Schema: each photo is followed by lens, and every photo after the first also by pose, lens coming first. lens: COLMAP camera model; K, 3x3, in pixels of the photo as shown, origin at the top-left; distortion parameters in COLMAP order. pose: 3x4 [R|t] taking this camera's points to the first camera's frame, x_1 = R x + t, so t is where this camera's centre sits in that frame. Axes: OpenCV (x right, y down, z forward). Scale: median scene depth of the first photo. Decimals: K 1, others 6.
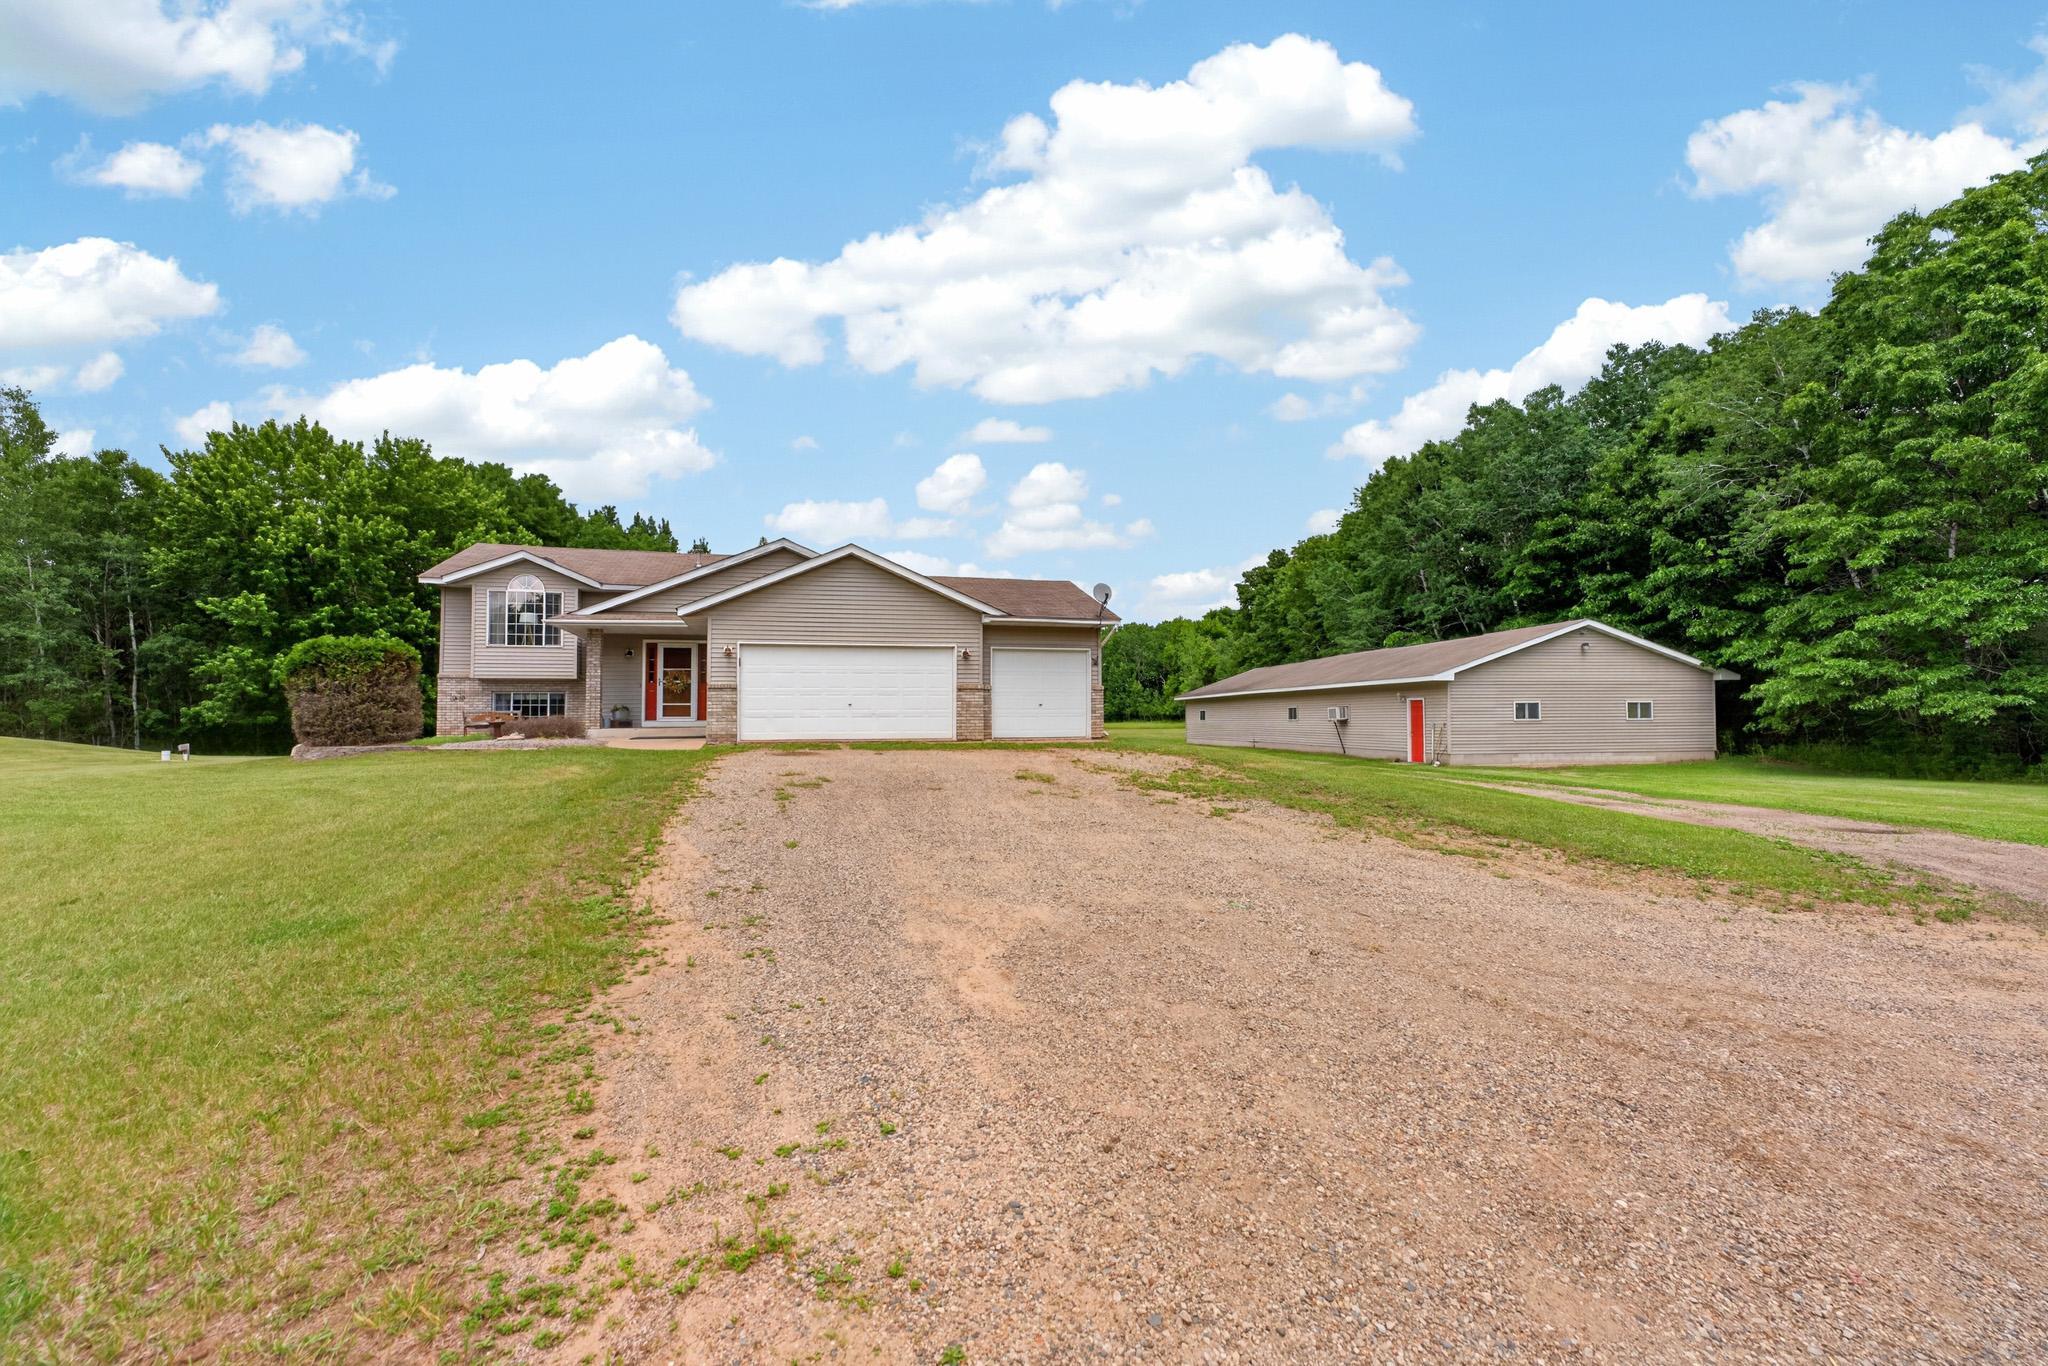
lens RADIAL K [[811.5, 0, 1013.0], [0, 811.5, 680.2], [0, 0, 1]] dist [-0.001746, 0.003408]
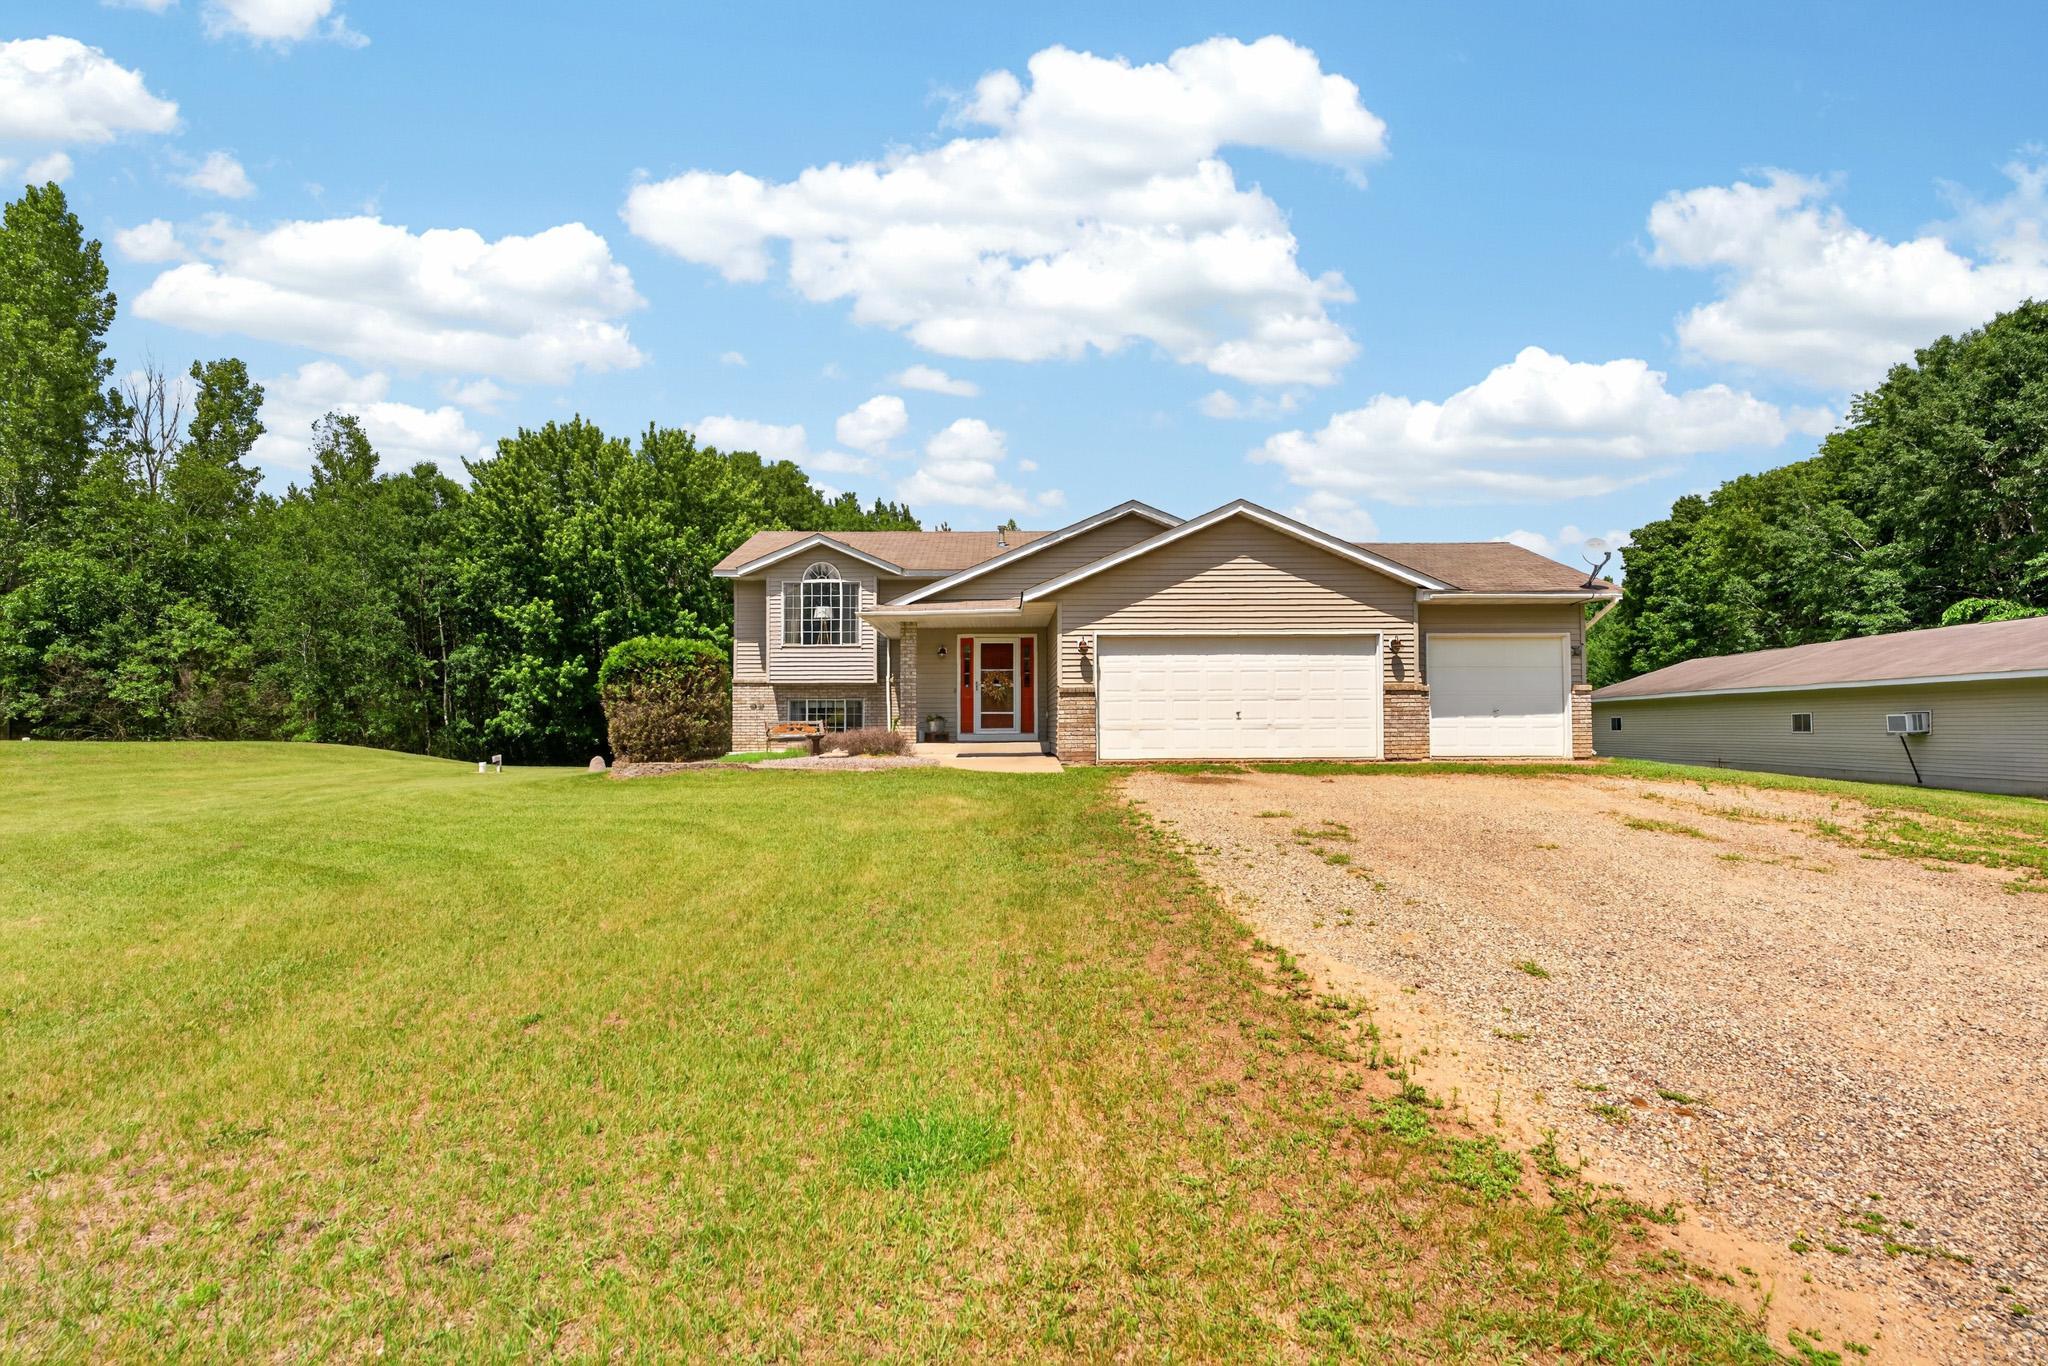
lens RADIAL K [[945.7, 0, 1007.1], [0, 945.7, 692.3], [0, 0, 1]] dist [-0.001133, 0.000162]
pose [[0.962963, -0.008952, -0.269486, -0.116228], [0.011502, 0.999903, 0.007885, 0.001116], [0.269389, -0.010692, 0.962972, 0.073451]]
